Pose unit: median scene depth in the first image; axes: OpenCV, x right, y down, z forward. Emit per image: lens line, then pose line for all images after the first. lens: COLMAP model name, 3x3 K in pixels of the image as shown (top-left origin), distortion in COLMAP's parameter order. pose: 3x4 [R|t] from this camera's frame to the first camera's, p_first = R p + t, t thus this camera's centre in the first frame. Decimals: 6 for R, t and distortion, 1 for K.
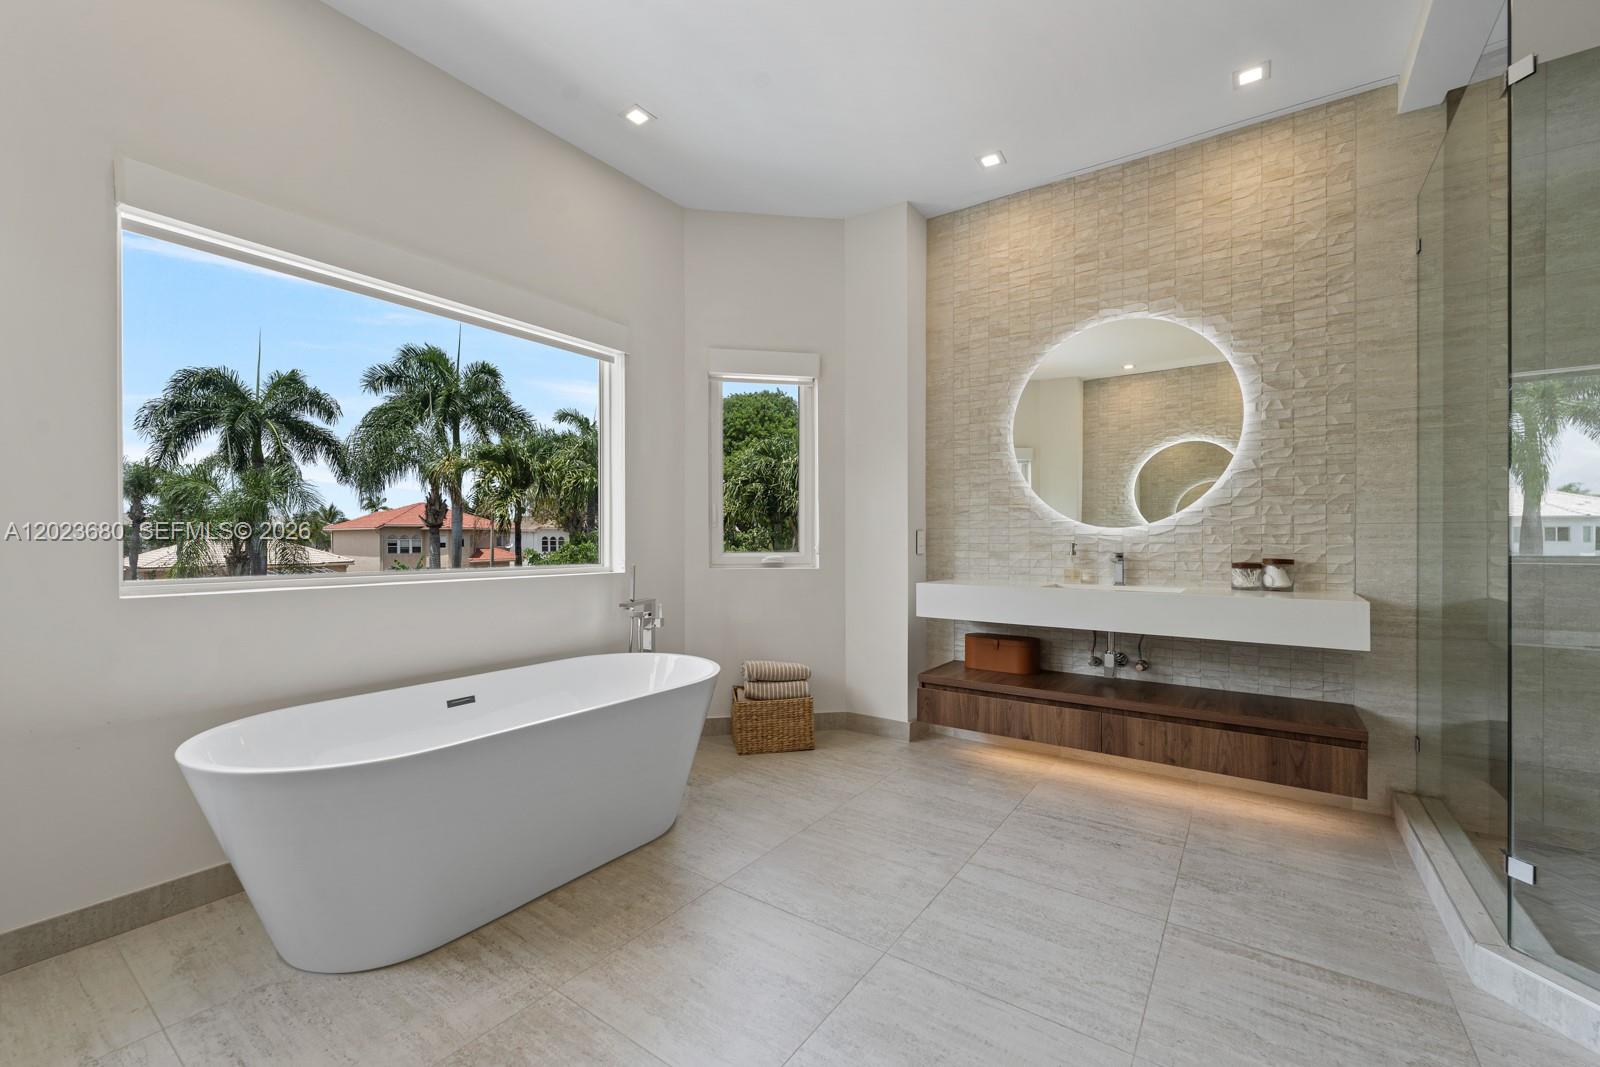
lens RADIAL K [[654.8, 0, 798.8], [0, 654.8, 538.6], [0, 0, 1]] dist [-0.000547, -0.000074]
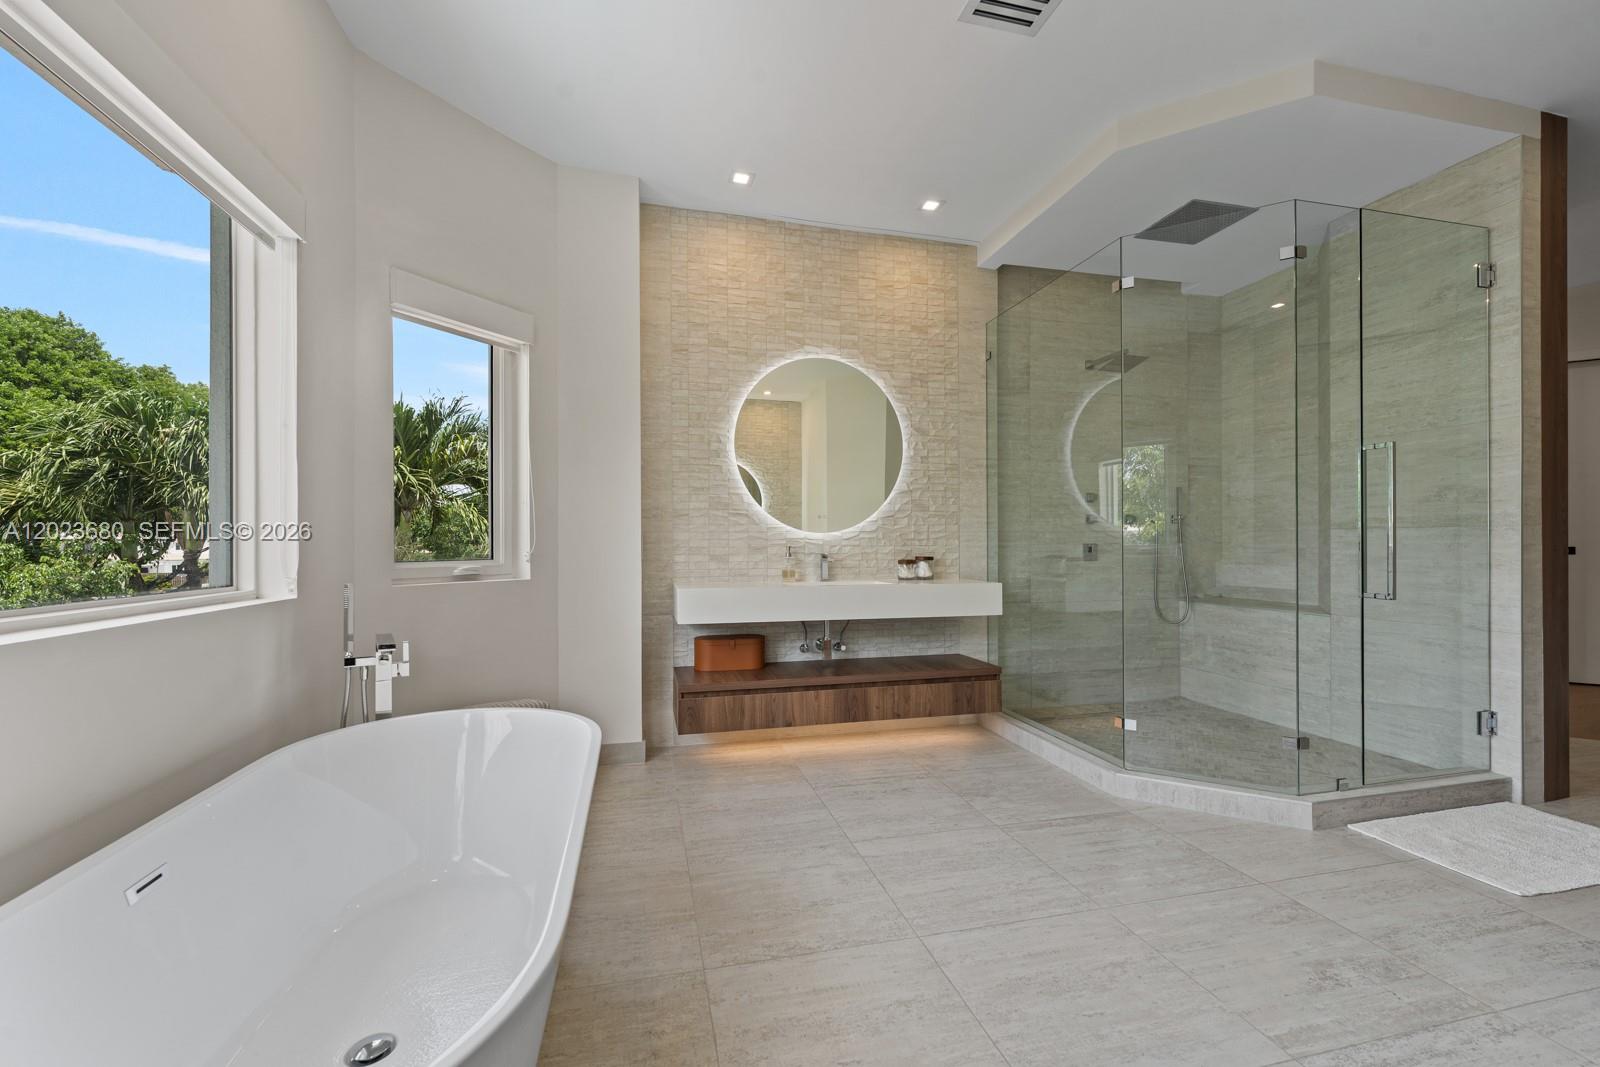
lens RADIAL K [[654.8, 0, 802.0], [0, 654.8, 540.5], [0, 0, 1]] dist [-0.000547, -0.000074]
pose [[0.654426, 0.000975, 0.756126, -0.415730], [0.001984, 0.999994, -0.003007, 0.000600], [-0.756124, 0.003468, 0.654419, 0.241446]]
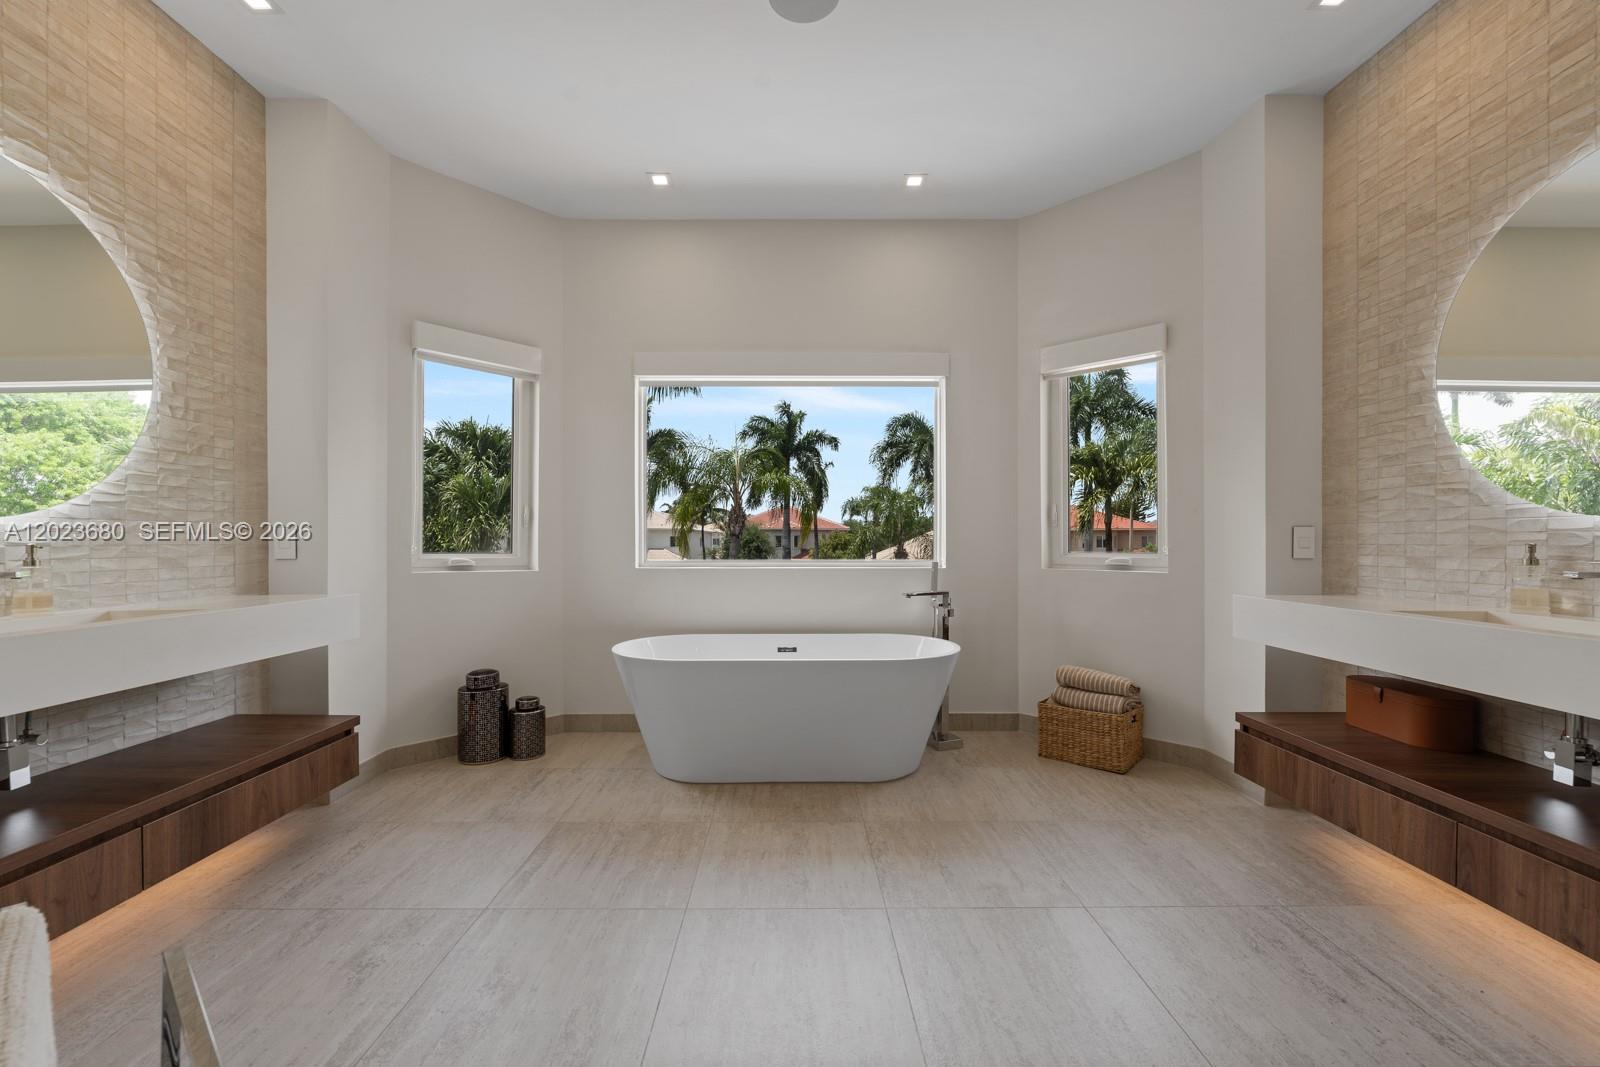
lens RADIAL K [[654.8, 0, 789.4], [0, 654.8, 537.7], [0, 0, 1]] dist [-0.000547, -0.000074]
pose [[0.576687, -0.002870, -0.816960, 0.508292], [0.001171, 0.999996, -0.002686, 0.001502], [0.816964, 0.000592, 0.576688, 0.117438]]
